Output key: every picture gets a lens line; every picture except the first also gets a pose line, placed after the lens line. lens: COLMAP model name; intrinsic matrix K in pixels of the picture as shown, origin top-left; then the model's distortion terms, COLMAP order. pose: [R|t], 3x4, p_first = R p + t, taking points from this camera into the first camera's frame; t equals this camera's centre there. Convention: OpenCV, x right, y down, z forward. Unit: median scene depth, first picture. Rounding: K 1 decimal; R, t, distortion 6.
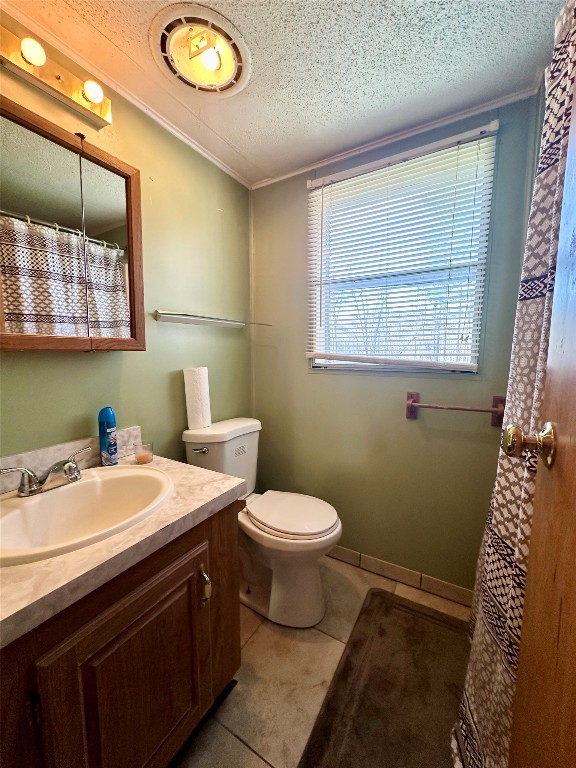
lens RADIAL K [[306.7, 0, 285.7], [0, 306.7, 387.5], [0, 0, 1]] dist [0.000120, 0.000463]
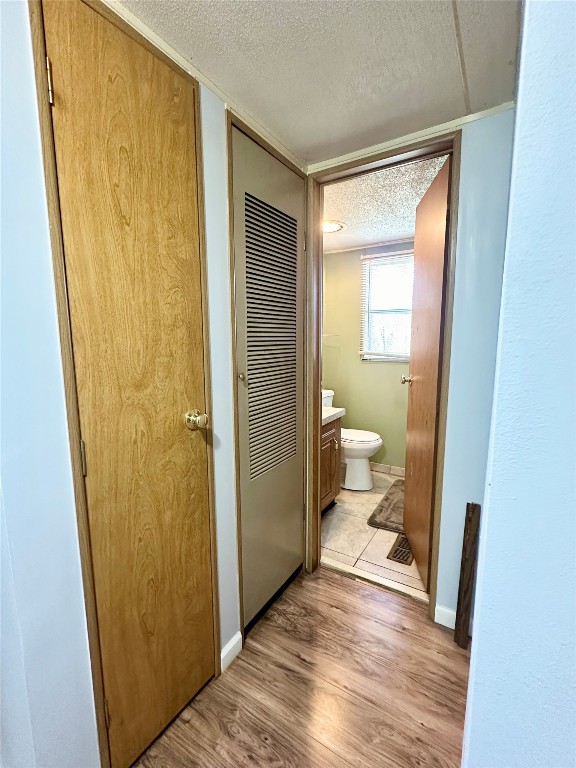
lens RADIAL K [[341.5, 0, 285.2], [0, 341.5, 386.4], [0, 0, 1]] dist [-0.005358, -0.000670]
pose [[0.999750, -0.002030, -0.022266, -0.379093], [0.002410, 0.999852, 0.017013, 0.061754], [0.022228, -0.017063, 0.999607, -1.154750]]
